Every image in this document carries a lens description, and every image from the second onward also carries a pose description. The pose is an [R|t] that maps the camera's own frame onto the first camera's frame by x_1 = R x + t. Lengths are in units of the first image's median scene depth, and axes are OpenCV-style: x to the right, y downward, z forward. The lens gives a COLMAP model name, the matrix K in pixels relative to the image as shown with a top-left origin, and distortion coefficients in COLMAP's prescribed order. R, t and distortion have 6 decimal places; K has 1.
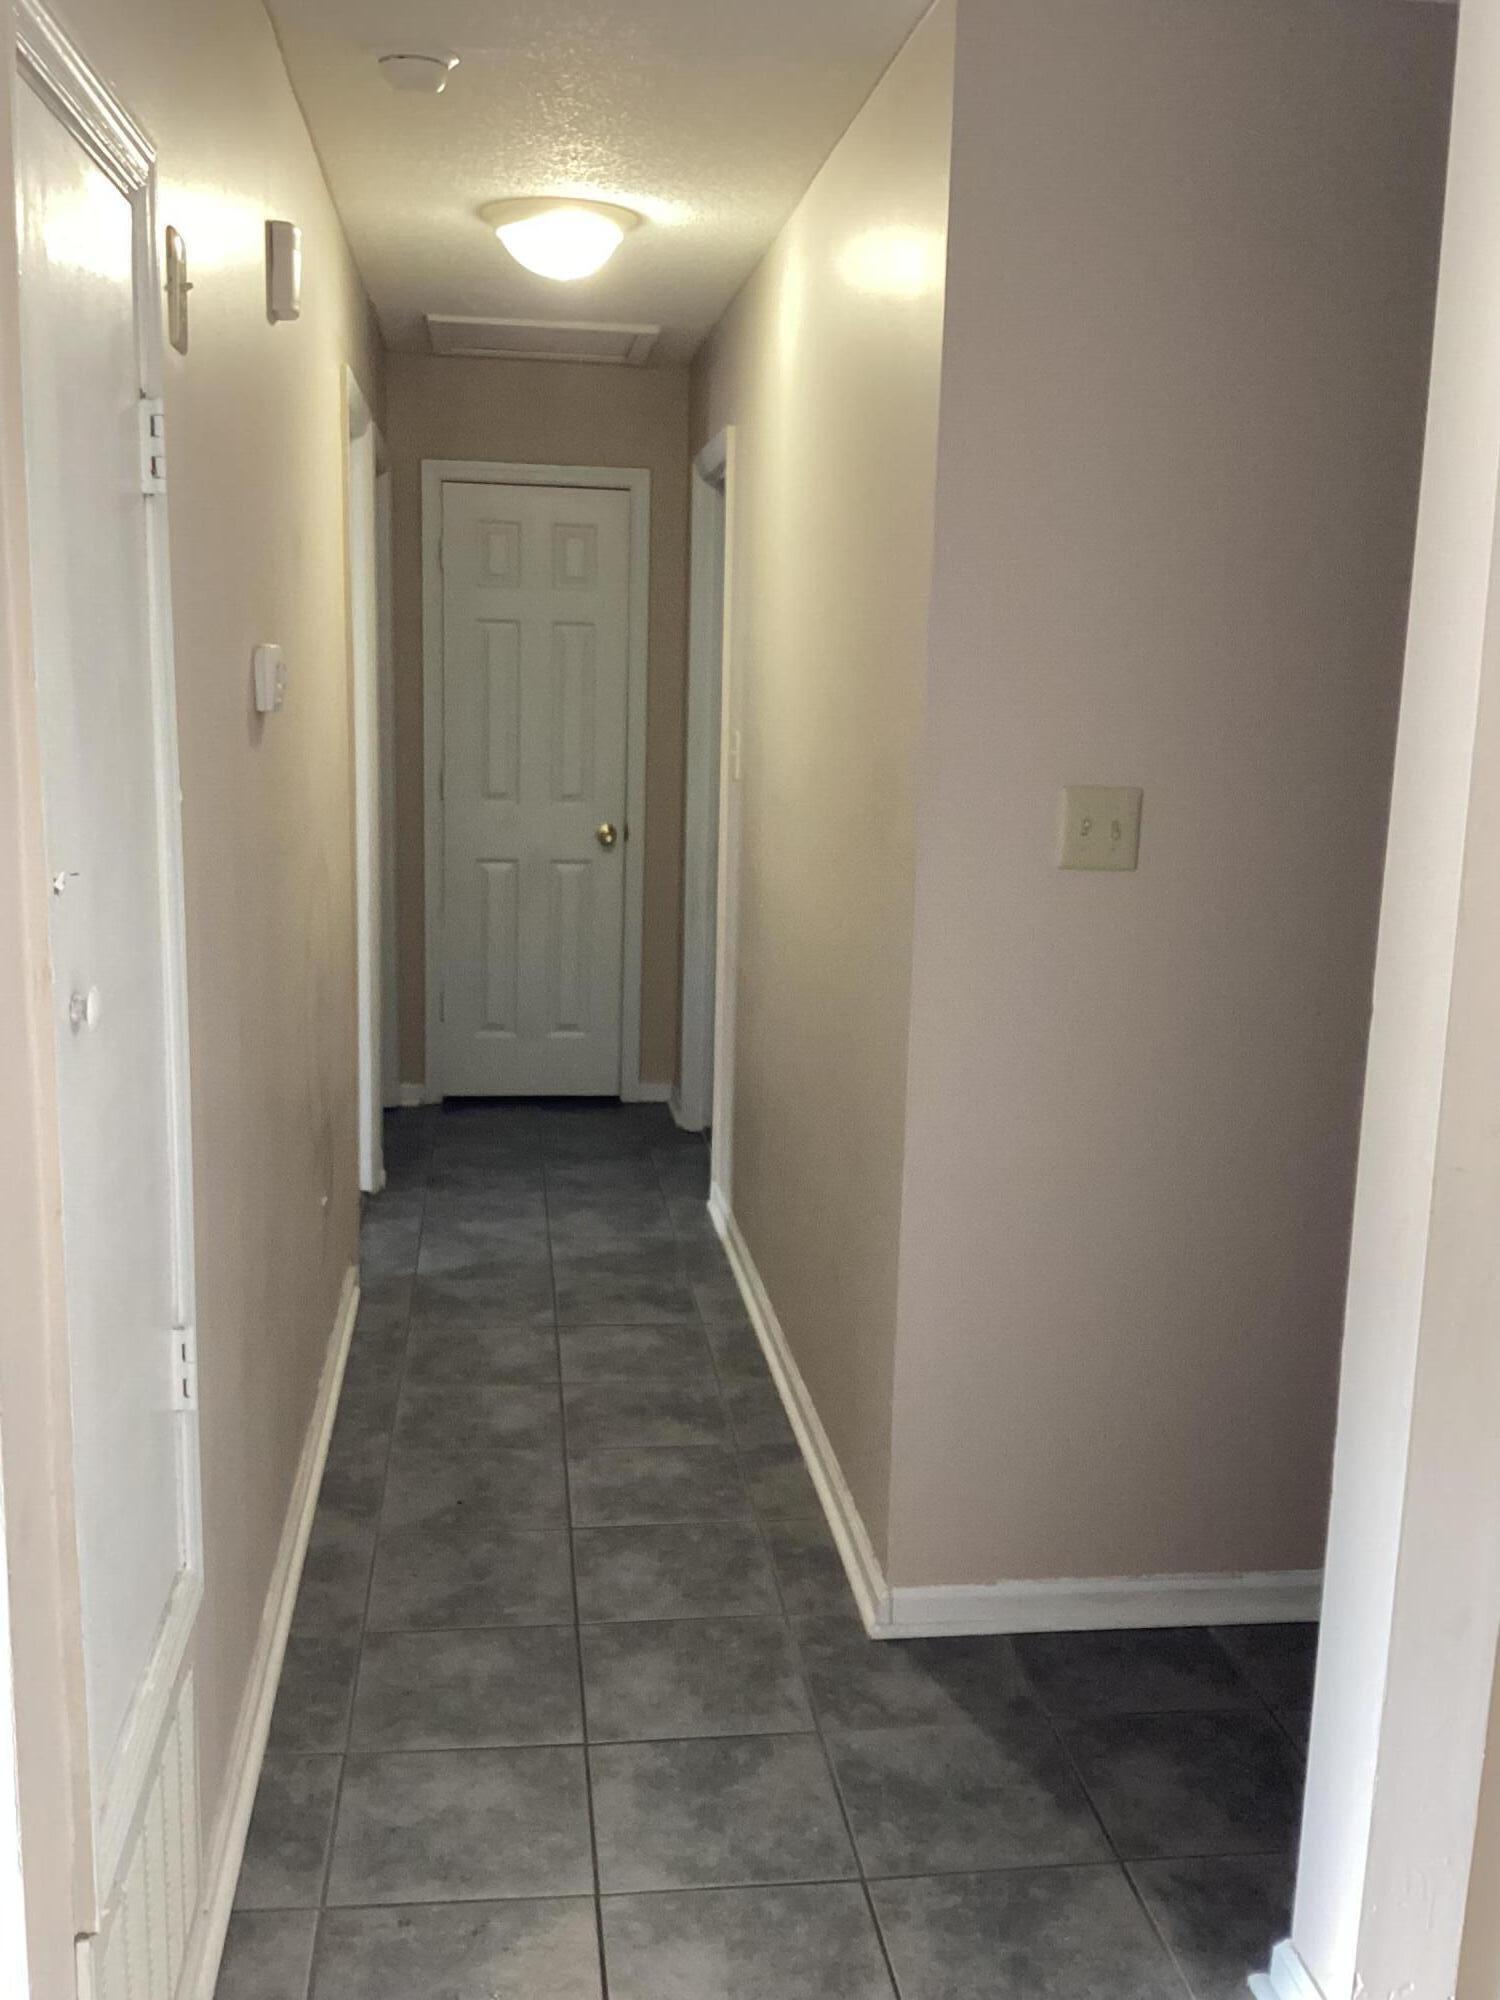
lens RADIAL K [[1871.8, 0, 743.0], [0, 1871.8, 997.6], [0, 0, 1]] dist [0.074588, 0.000000]
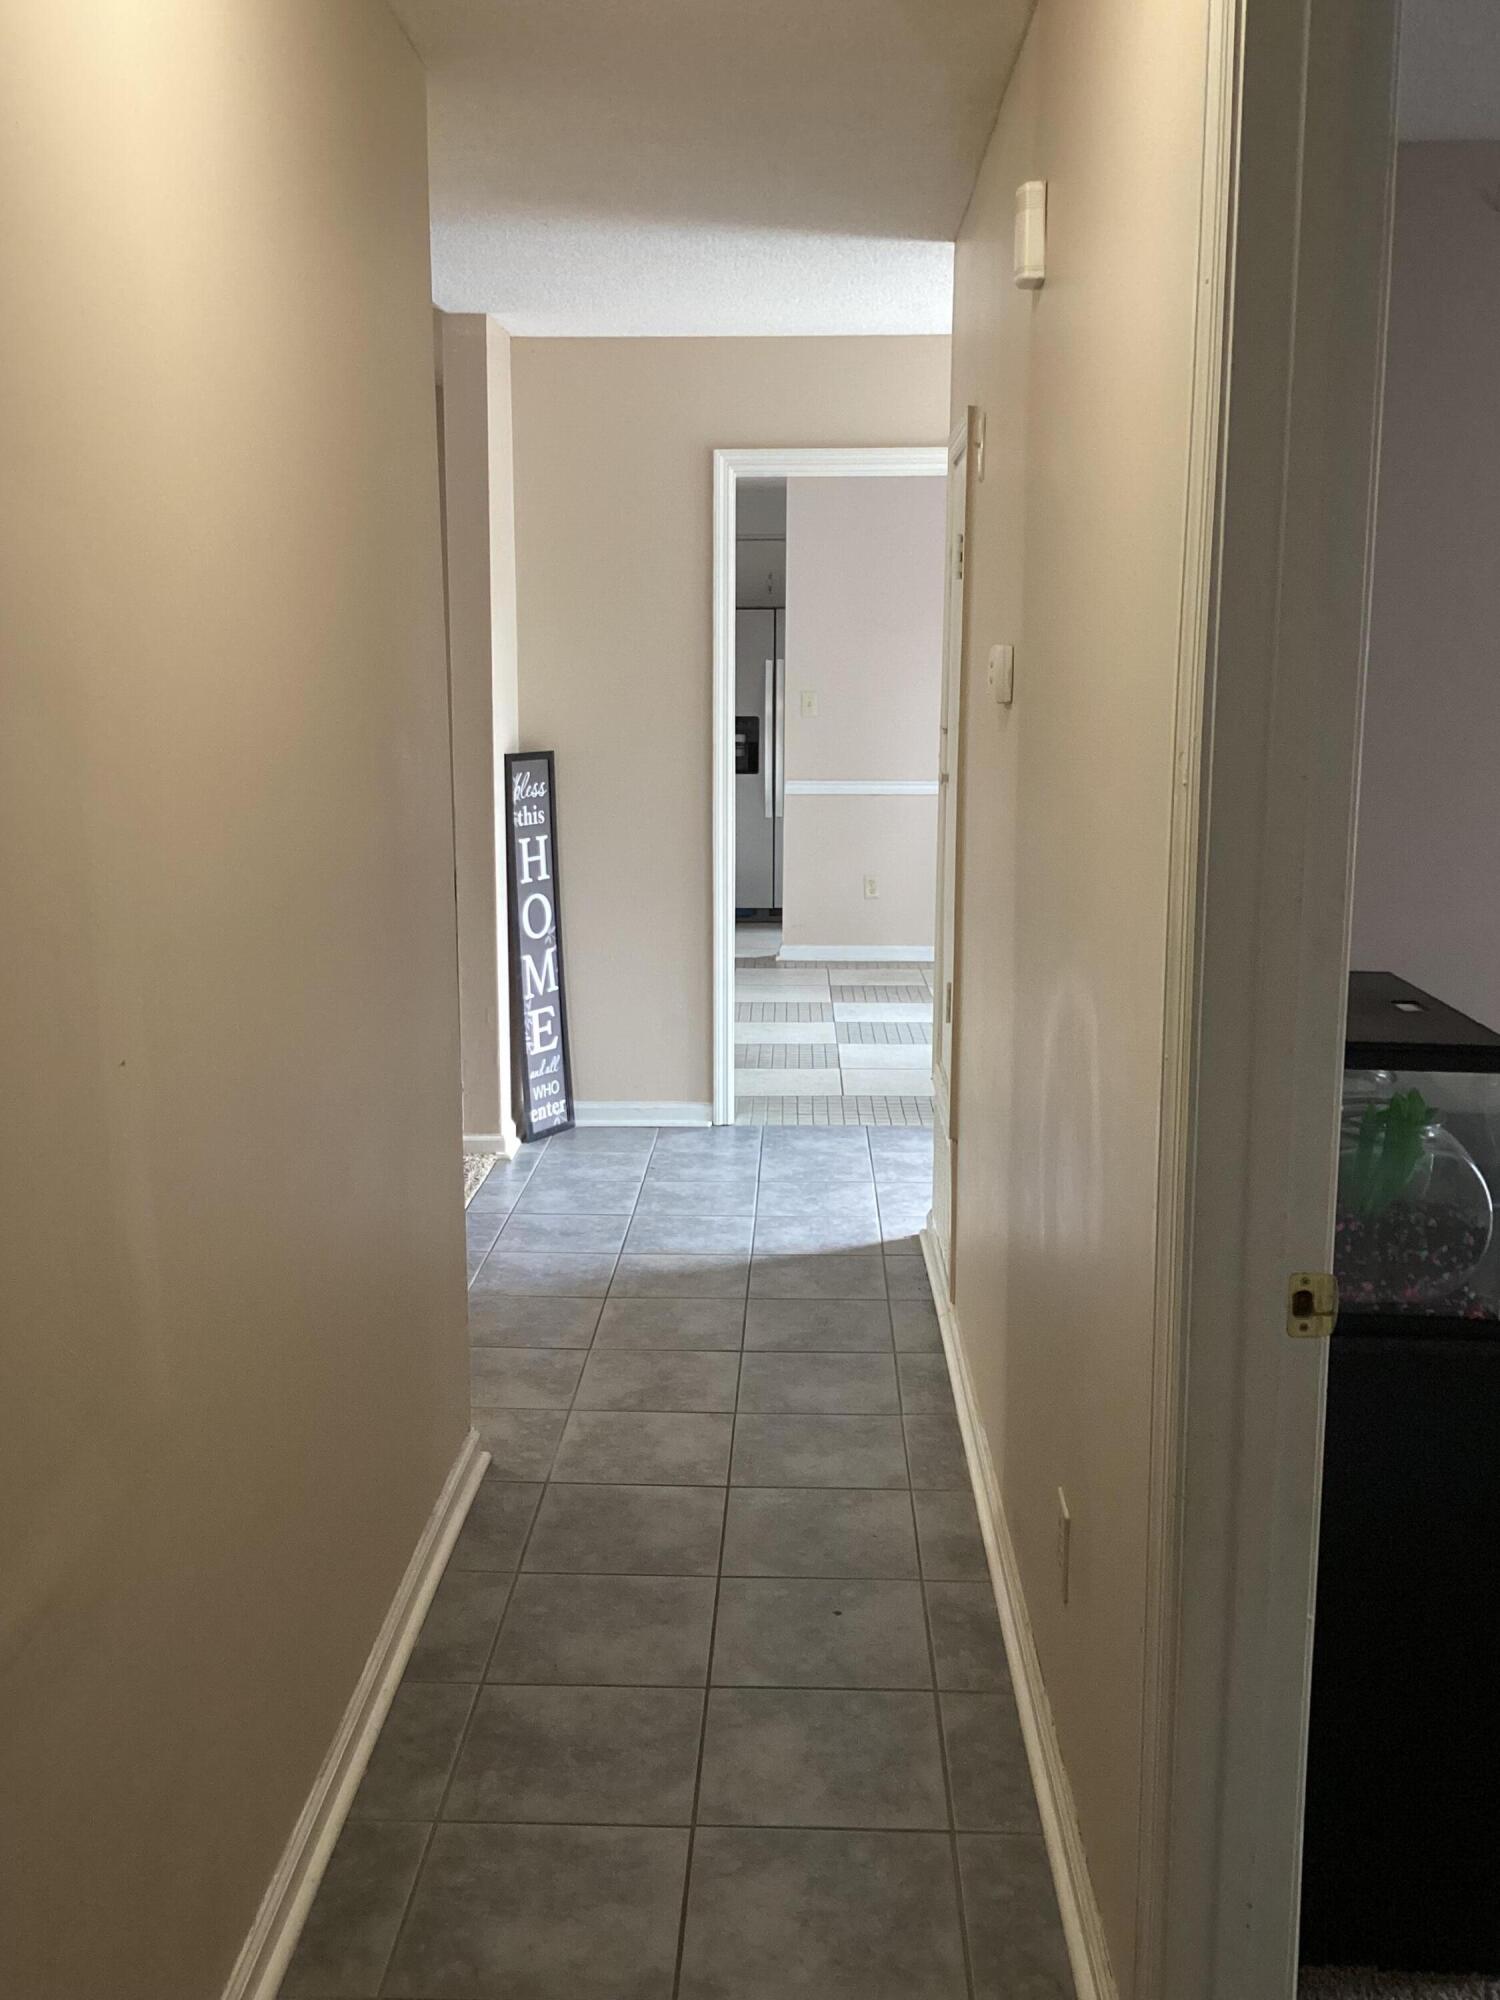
lens RADIAL K [[1876.3, 0, 744.3], [0, 1876.3, 999.4], [0, 0, 1]] dist [0.052560, 0.000000]
pose [[-0.986753, -0.062447, 0.149730, -0.230919], [-0.006575, 0.937584, 0.347697, -0.320954], [-0.162097, 0.342106, -0.925574, 1.800913]]
